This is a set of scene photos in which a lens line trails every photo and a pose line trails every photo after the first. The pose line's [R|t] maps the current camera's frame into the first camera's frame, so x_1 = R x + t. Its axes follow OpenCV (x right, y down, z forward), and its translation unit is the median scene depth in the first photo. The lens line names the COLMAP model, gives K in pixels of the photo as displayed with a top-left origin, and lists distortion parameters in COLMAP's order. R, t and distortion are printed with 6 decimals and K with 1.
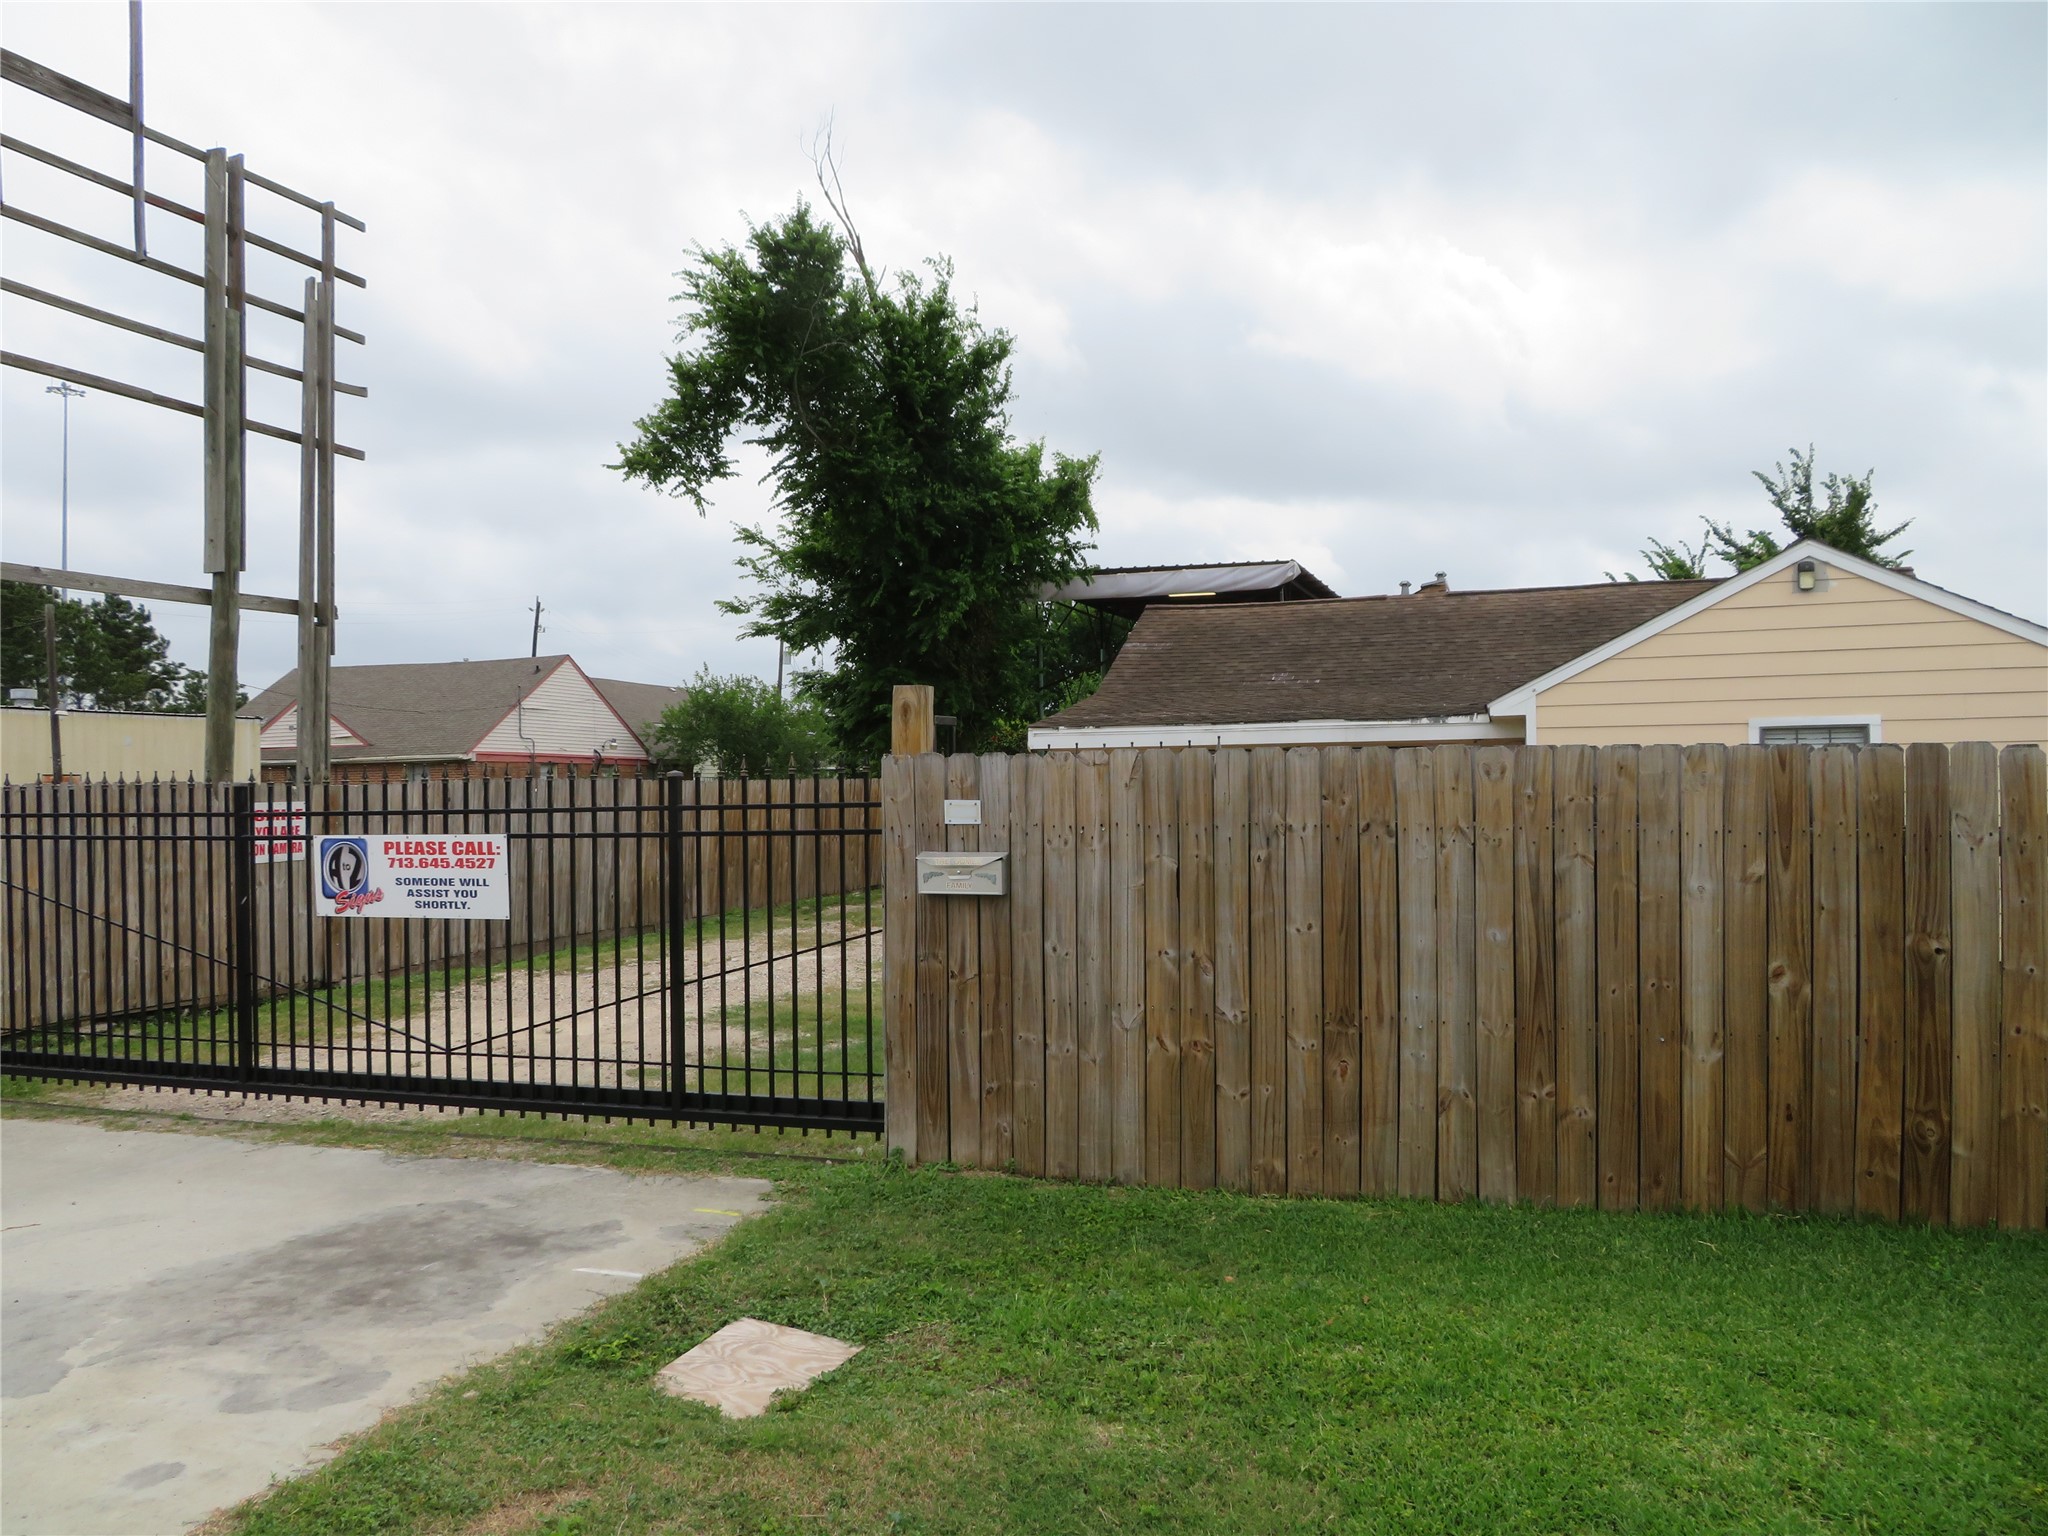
lens RADIAL K [[1522.6, 0, 1024.0], [0, 1522.6, 768.0], [0, 0, 1]] dist [-0.013588, 0.002963]
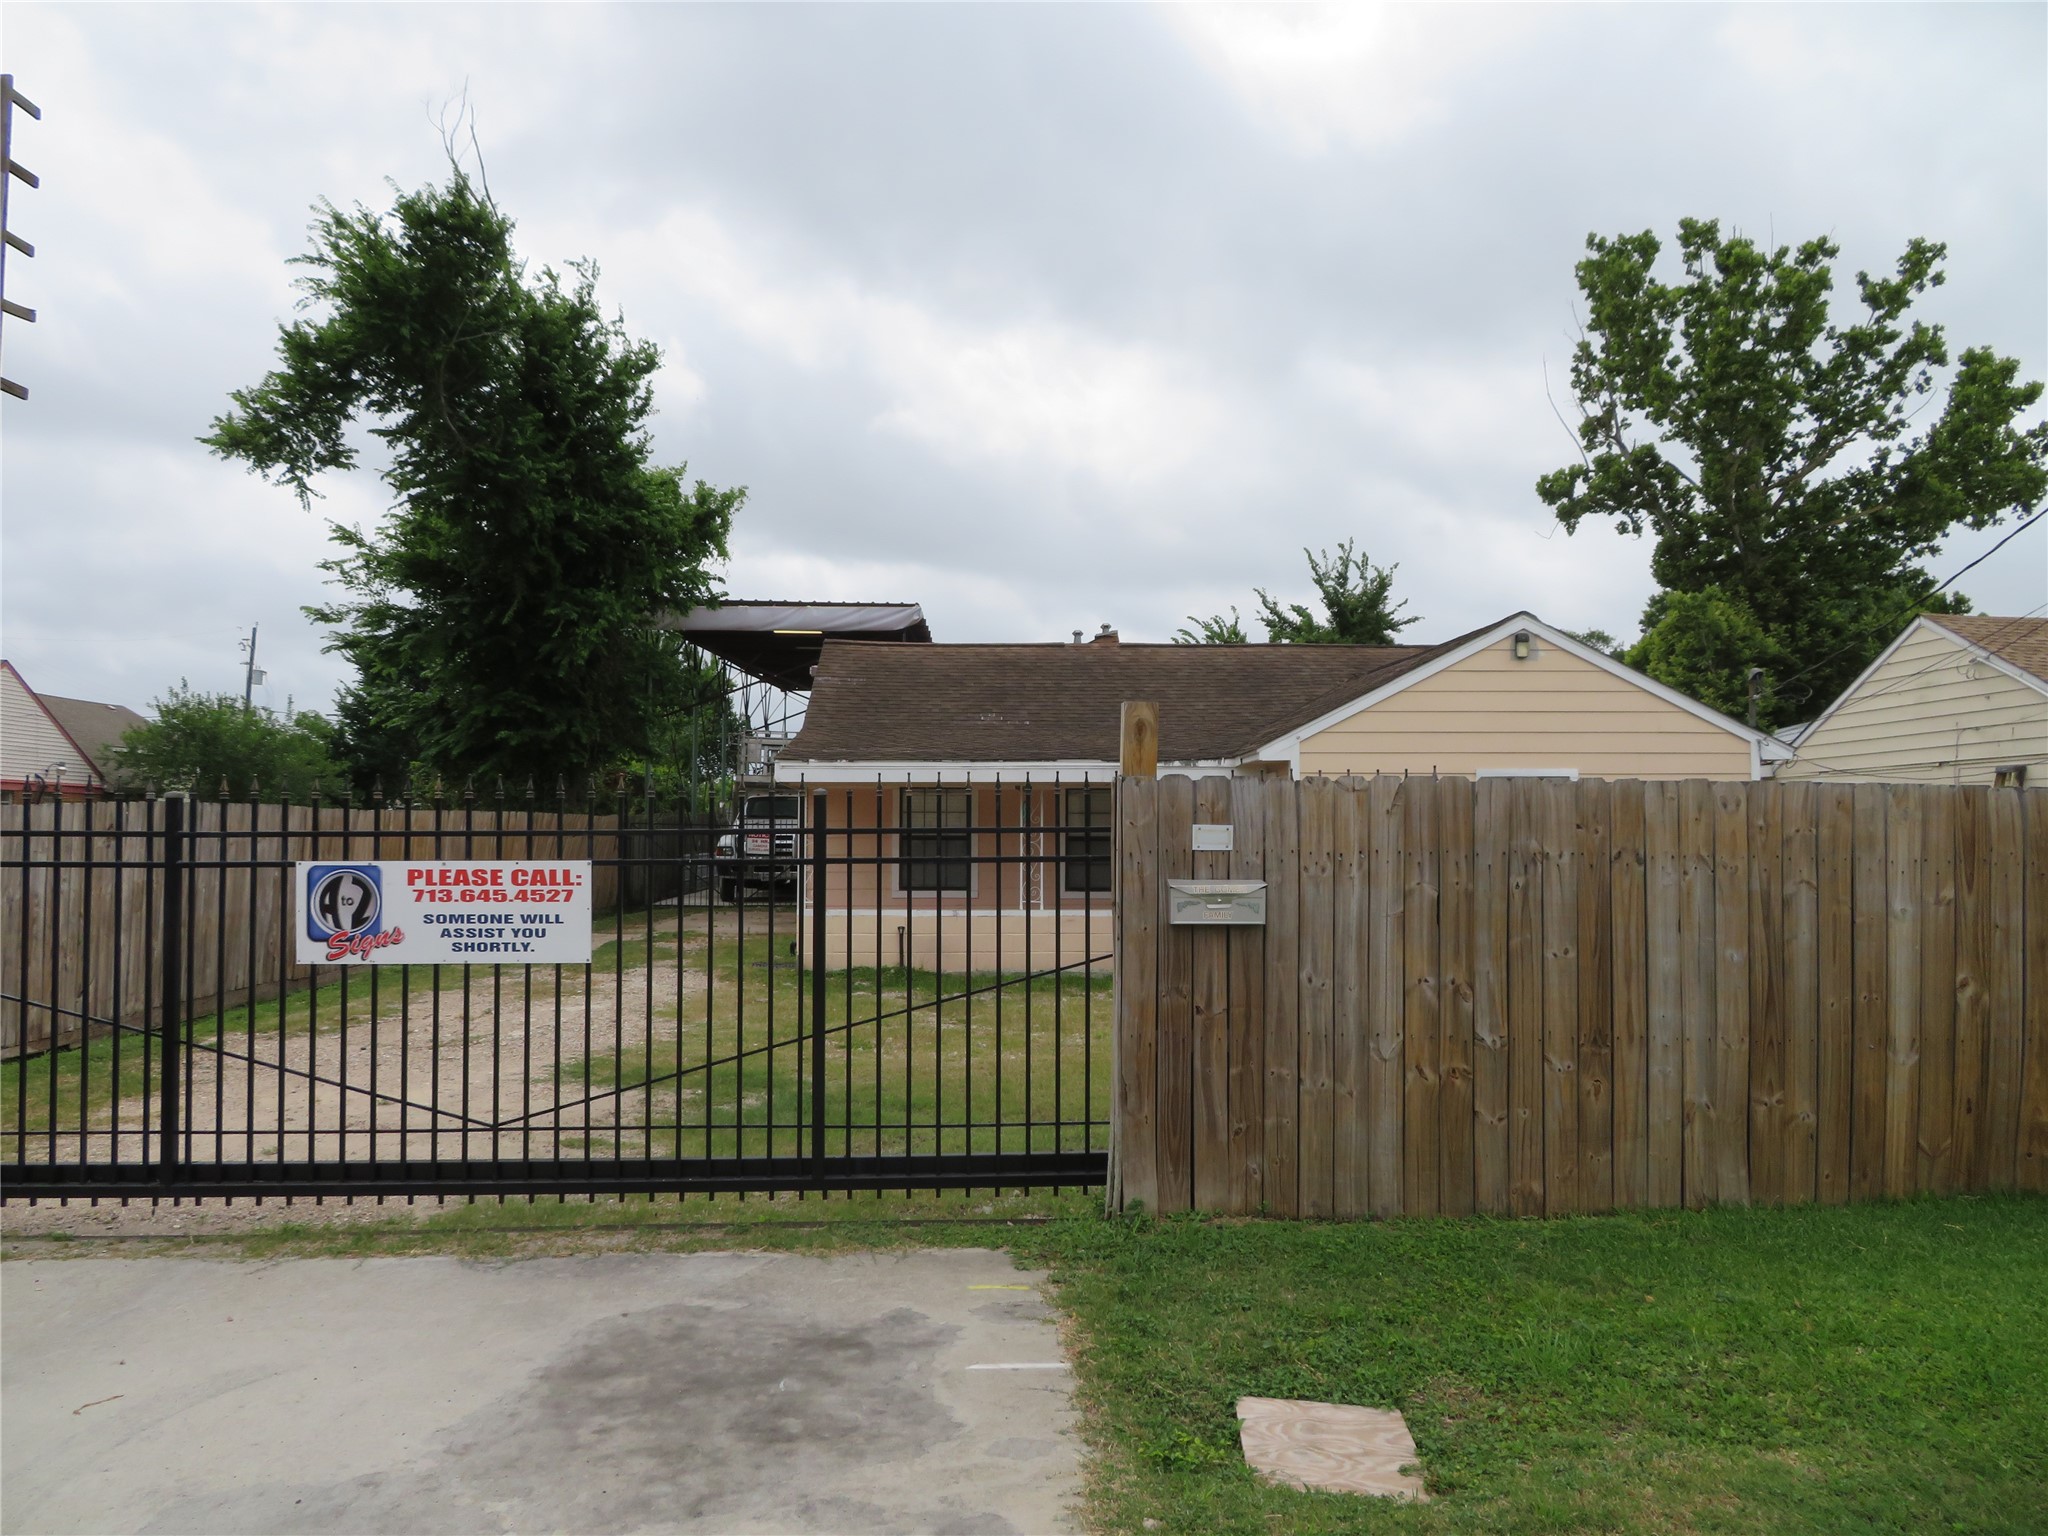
lens RADIAL K [[1511.4, 0, 1040.2], [0, 1511.4, 764.0], [0, 0, 1]] dist [-0.011033, 0.002248]
pose [[0.932305, 0.028756, 0.360529, -0.486099], [-0.017180, 0.999230, -0.035271, 0.018278], [-0.361266, 0.026689, 0.932081, 0.160208]]
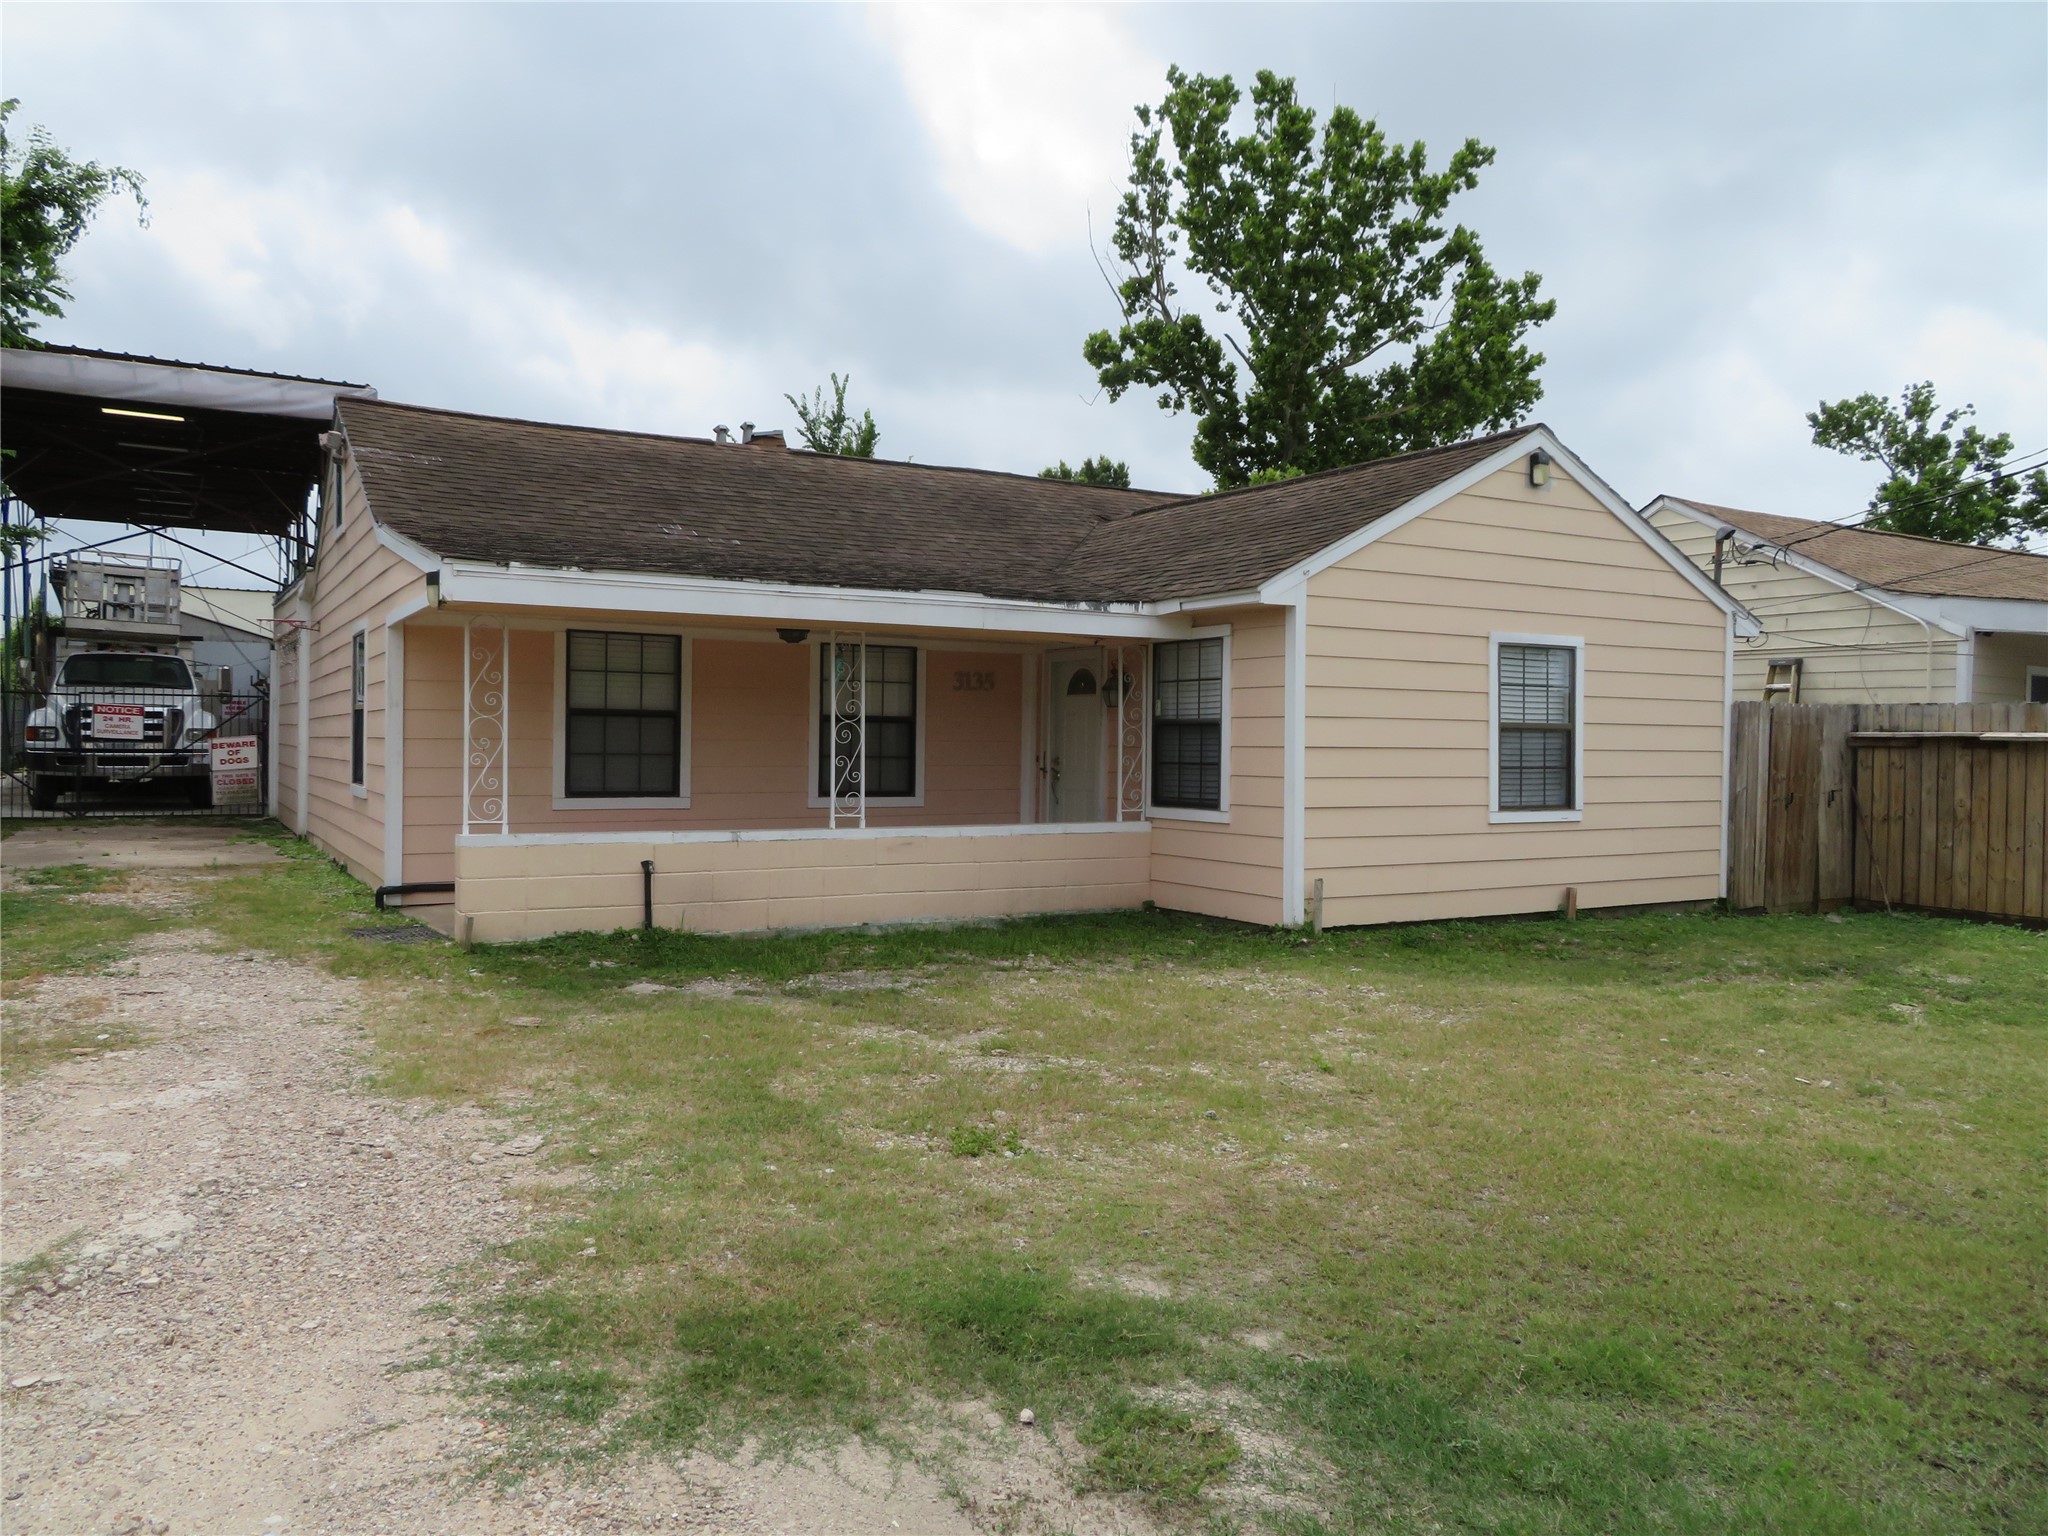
lens RADIAL K [[1481.1, 0, 1039.3], [0, 1481.1, 765.0], [0, 0, 1]] dist [-0.013580, 0.002250]
pose [[0.652896, 0.005445, 0.757428, -0.637757], [-0.033632, 0.999196, 0.021808, 0.066886], [-0.756700, -0.039712, 0.652555, 1.397171]]
